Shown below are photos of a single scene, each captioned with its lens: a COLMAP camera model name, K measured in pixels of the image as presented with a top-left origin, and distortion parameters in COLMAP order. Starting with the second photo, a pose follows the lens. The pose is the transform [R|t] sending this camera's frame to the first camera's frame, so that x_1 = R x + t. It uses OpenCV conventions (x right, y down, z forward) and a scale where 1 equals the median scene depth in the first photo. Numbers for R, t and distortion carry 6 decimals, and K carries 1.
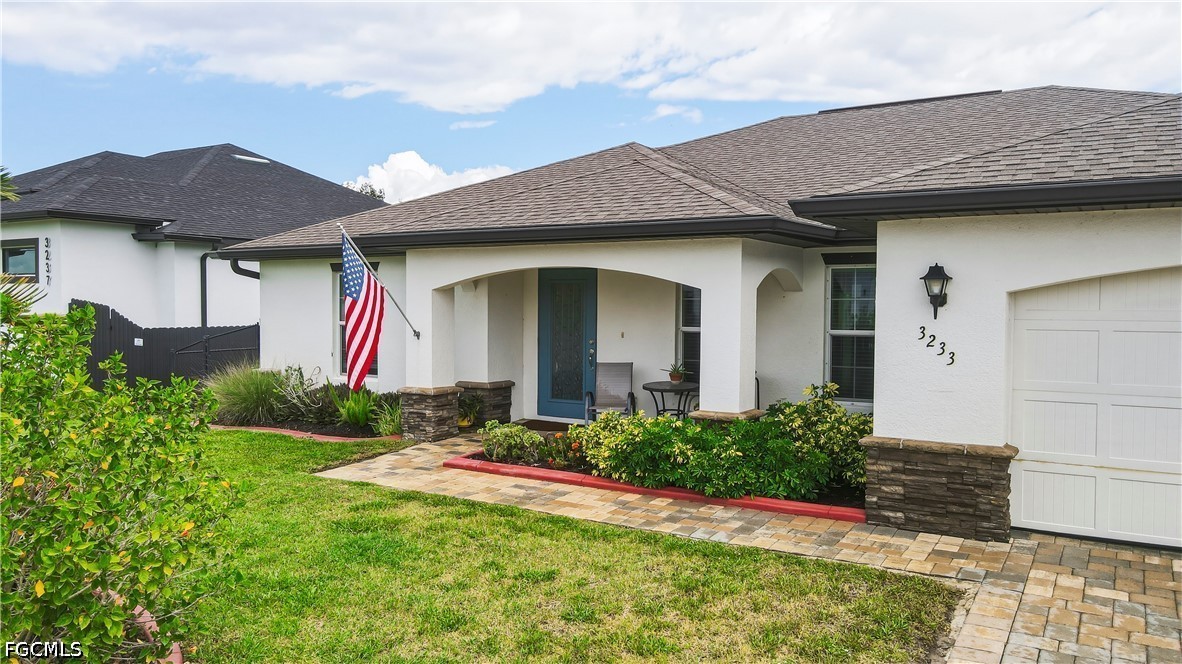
lens RADIAL K [[878.1, 0, 591.0], [0, 878.1, 332.0], [0, 0, 1]] dist [-0.001703, 0.056210]
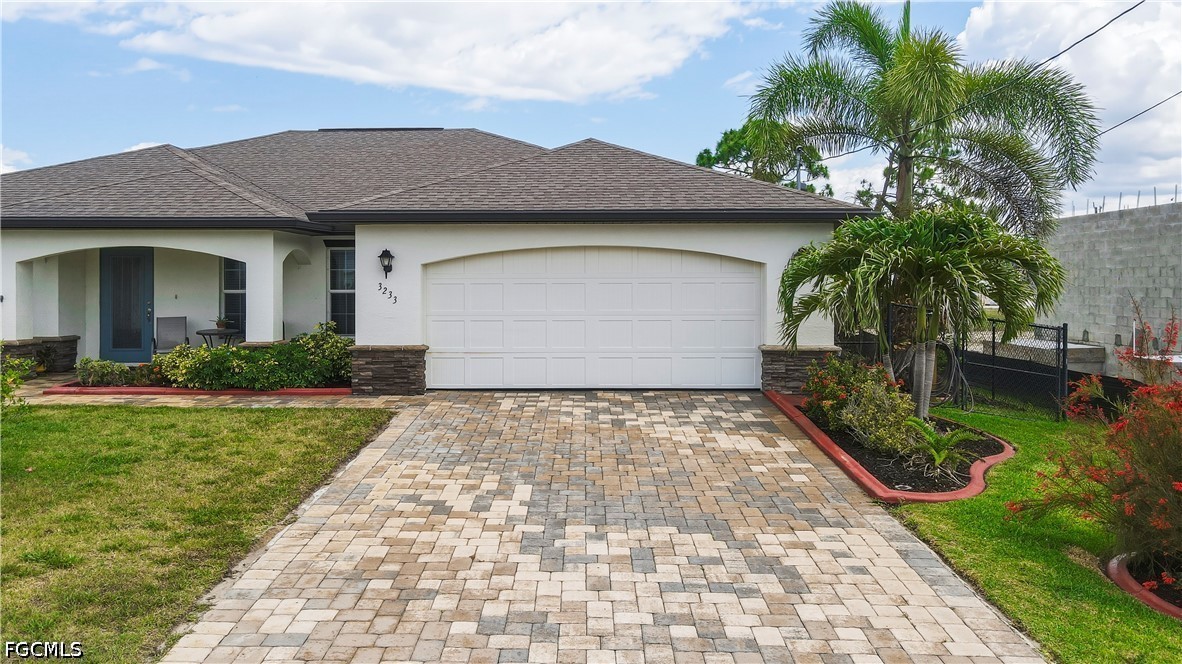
lens RADIAL K [[874.4, 0, 554.4], [0, 874.4, 286.7], [0, 0, 1]] dist [-0.006505, 0.045428]
pose [[0.868845, -0.010178, 0.494979, -0.161590], [0.022198, 0.999584, -0.018410, 0.033042], [-0.494586, 0.026983, 0.868710, -0.587860]]
